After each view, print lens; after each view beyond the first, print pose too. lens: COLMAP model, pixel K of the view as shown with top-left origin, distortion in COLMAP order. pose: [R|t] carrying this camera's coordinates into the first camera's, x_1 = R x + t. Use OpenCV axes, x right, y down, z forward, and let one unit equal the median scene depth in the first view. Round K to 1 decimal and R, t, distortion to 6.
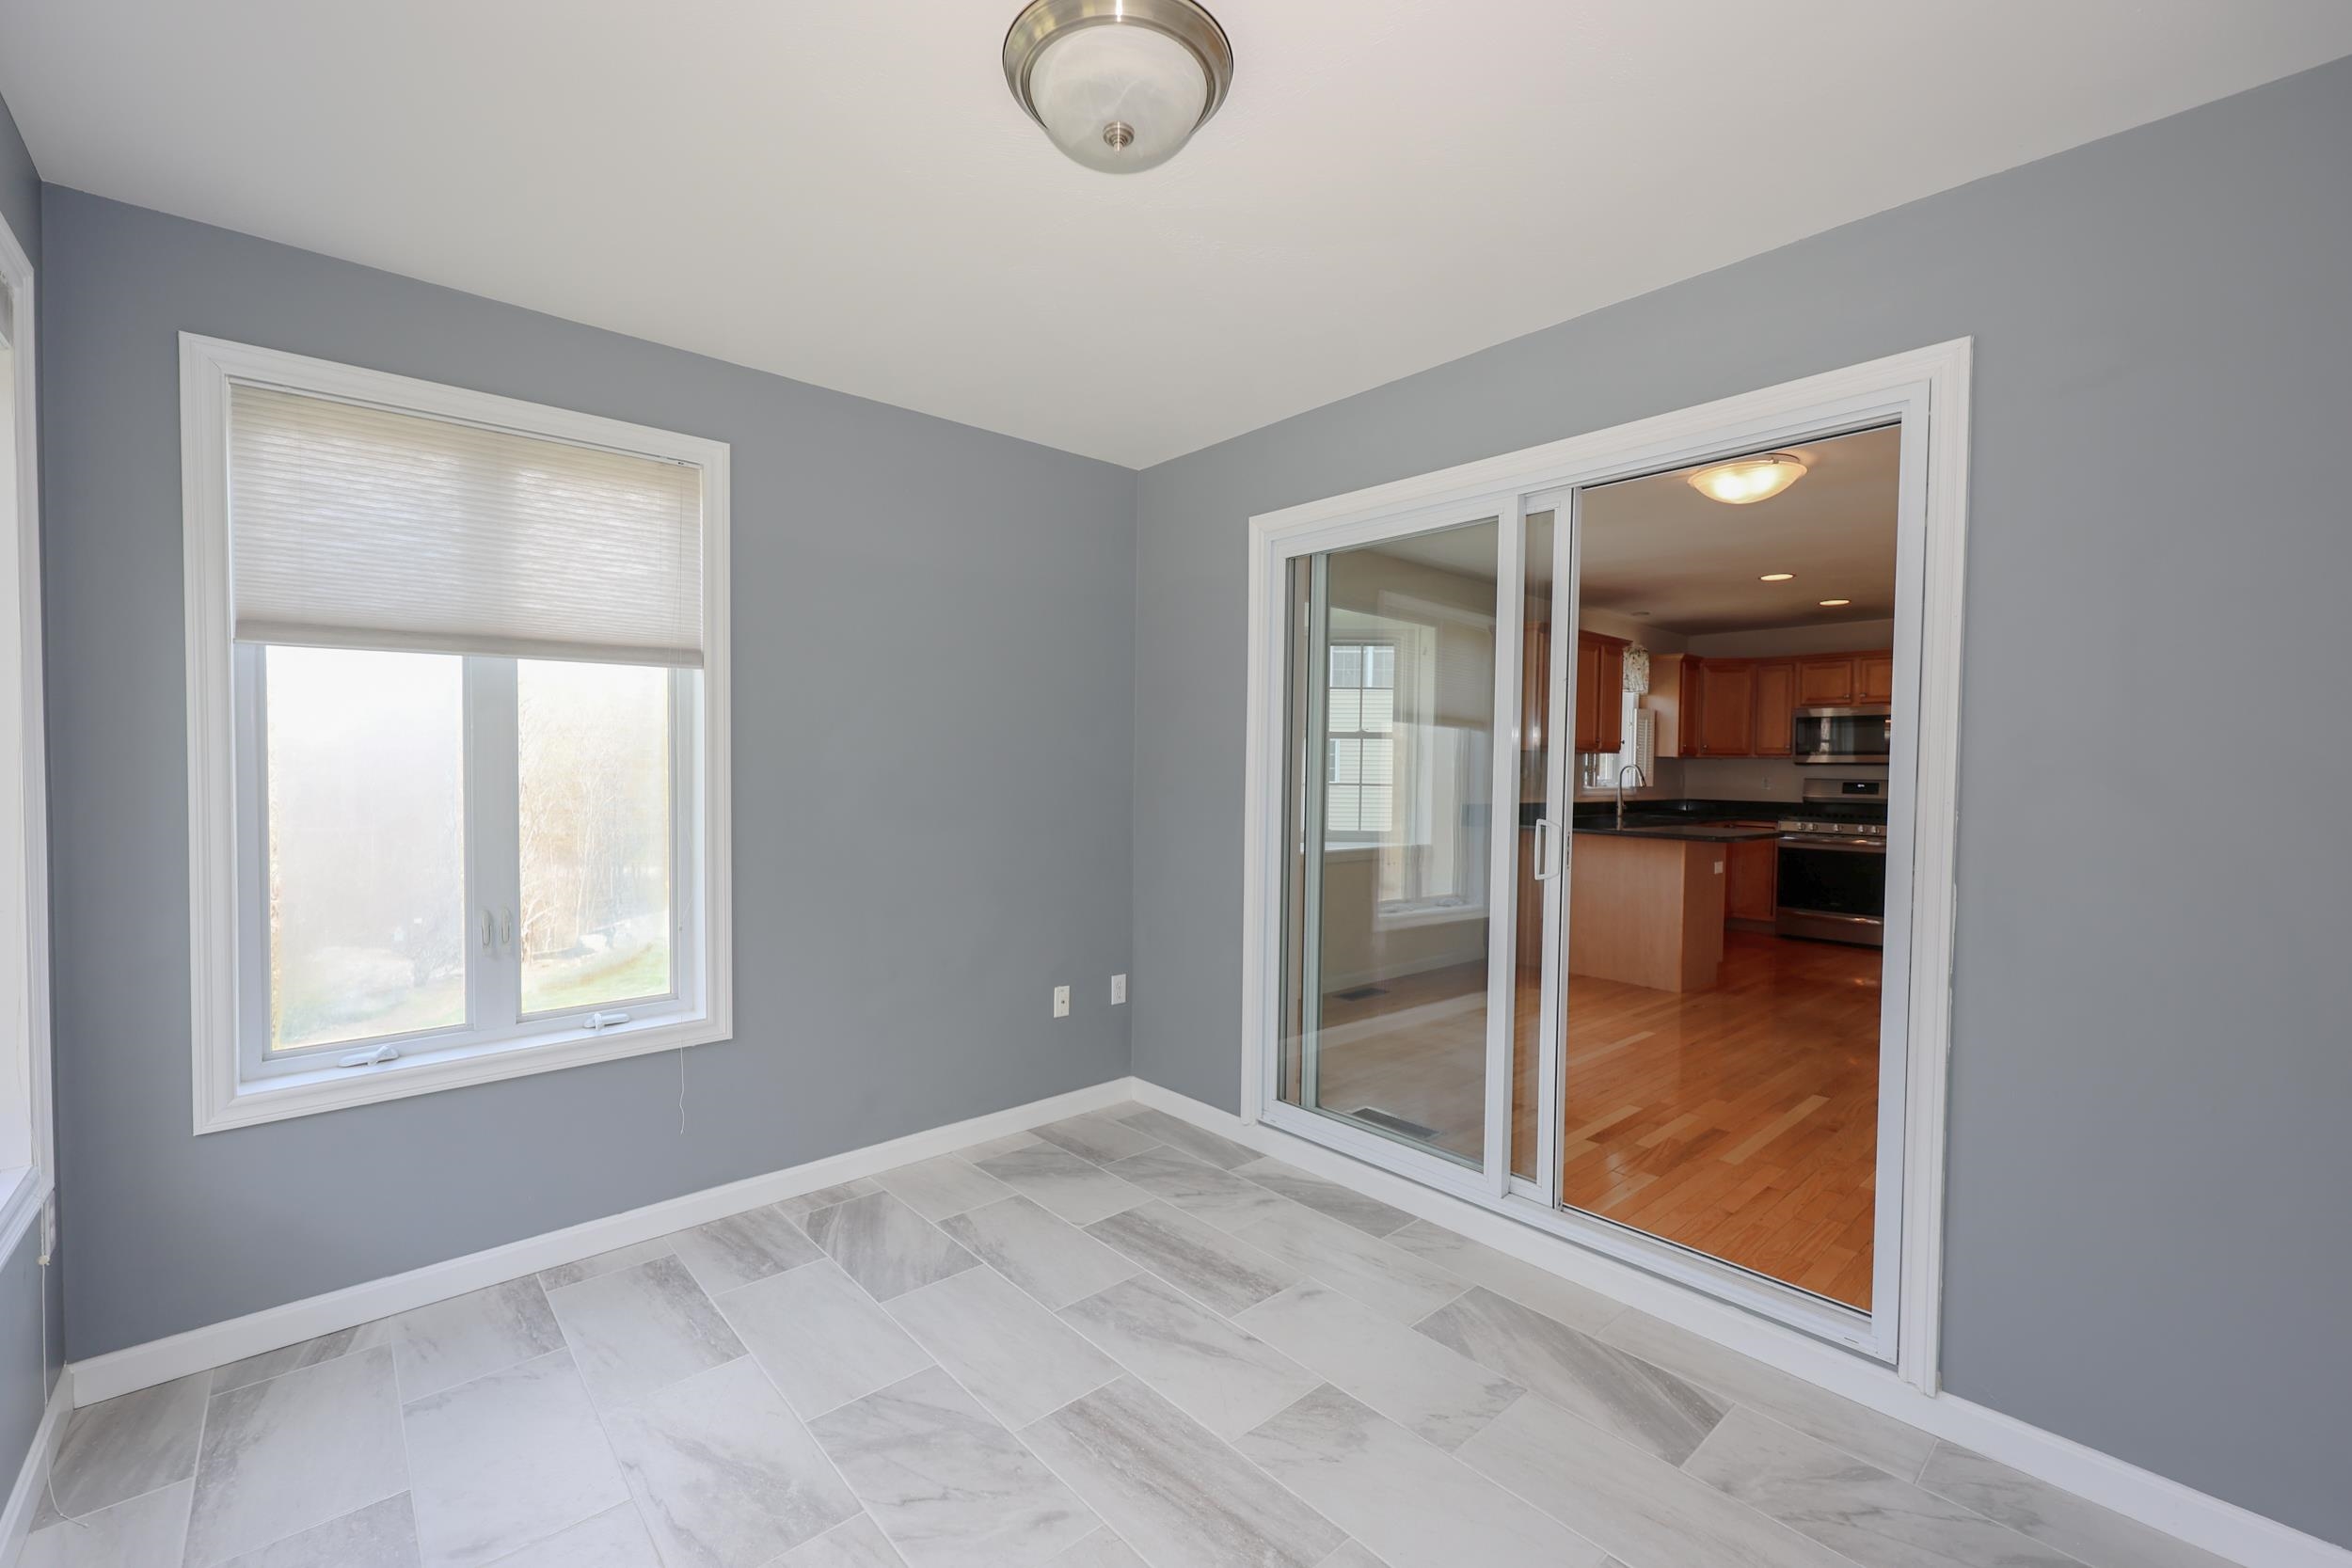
lens RADIAL K [[955.8, 0, 1176.0], [0, 955.8, 784.0], [0, 0, 1]] dist [0.002999, 0.000156]
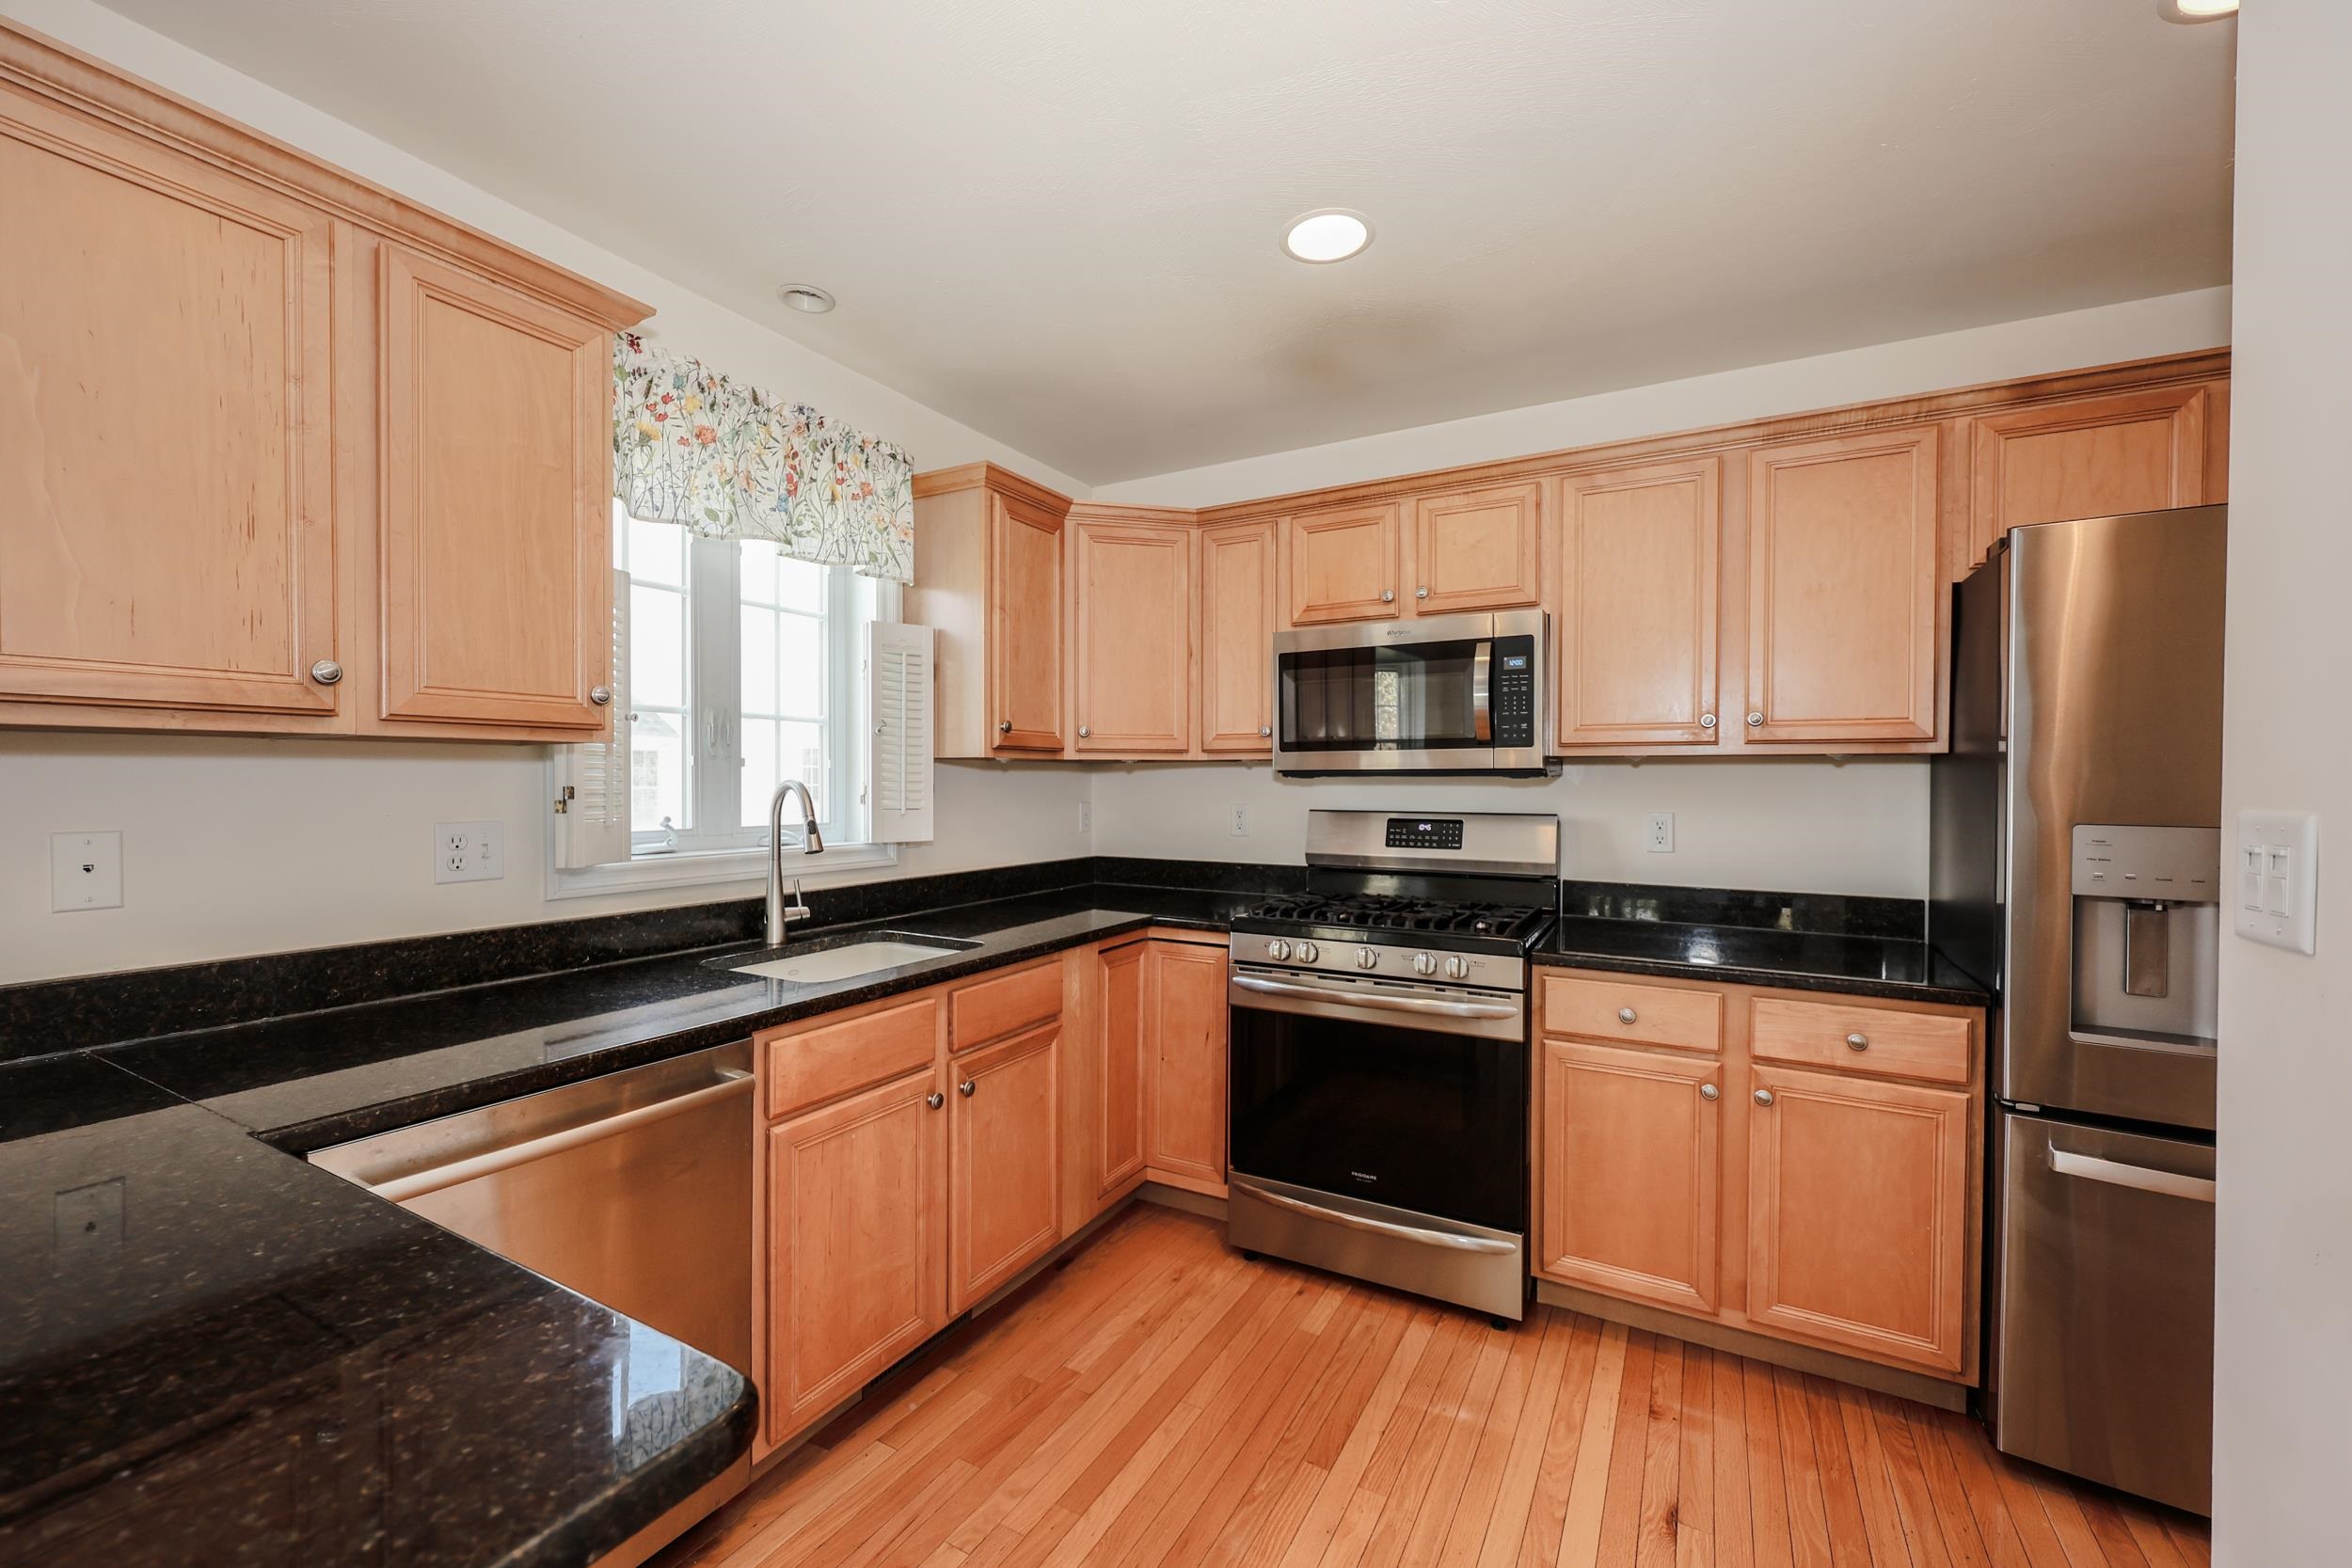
lens RADIAL K [[955.7, 0, 1156.7], [0, 955.7, 785.2], [0, 0, 1]] dist [0.002698, 0.000545]
pose [[0.948040, -0.013824, 0.317852, 0.510589], [0.017136, 0.999824, -0.007624, -0.015380], [-0.317691, 0.012675, 0.948110, 0.695116]]
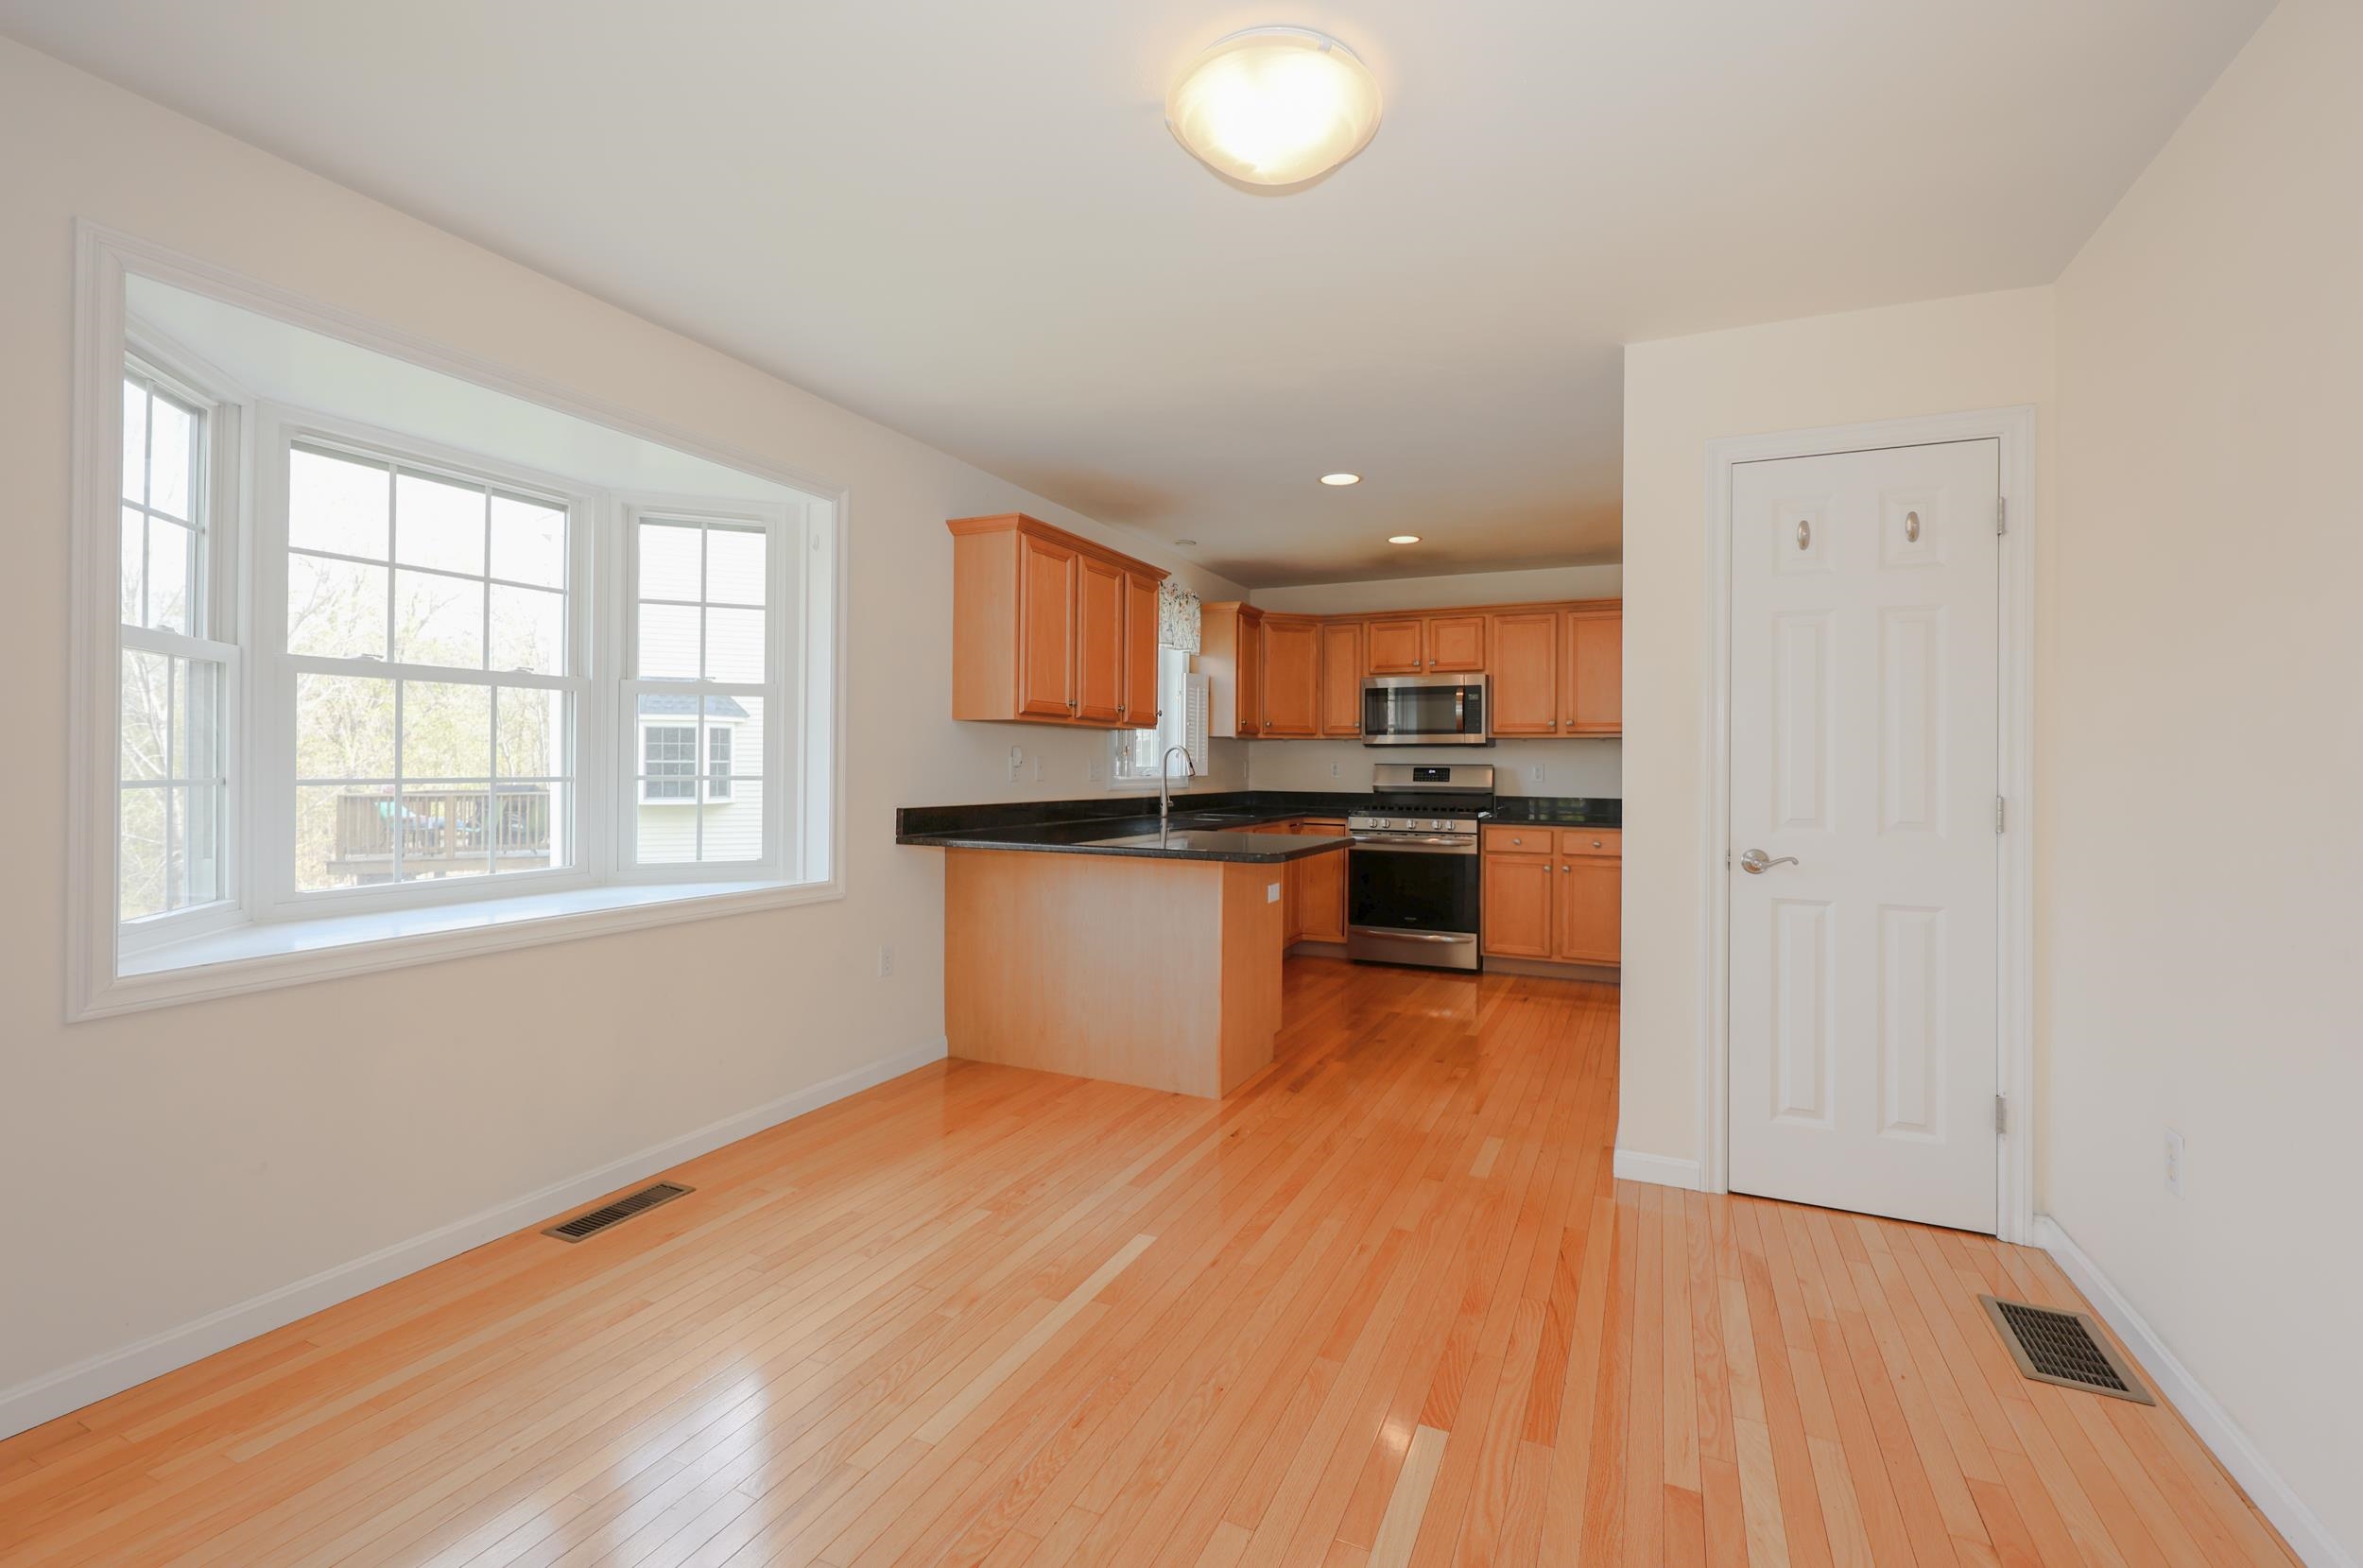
lens RADIAL K [[983.0, 0, 1198.3], [0, 983.0, 756.5], [0, 0, 1]] dist [0.000752, 0.000108]
pose [[0.916578, -0.003686, 0.399840, 0.195876], [0.012939, 0.999707, -0.020444, 0.003792], [-0.399647, 0.023912, 0.916357, 0.311151]]
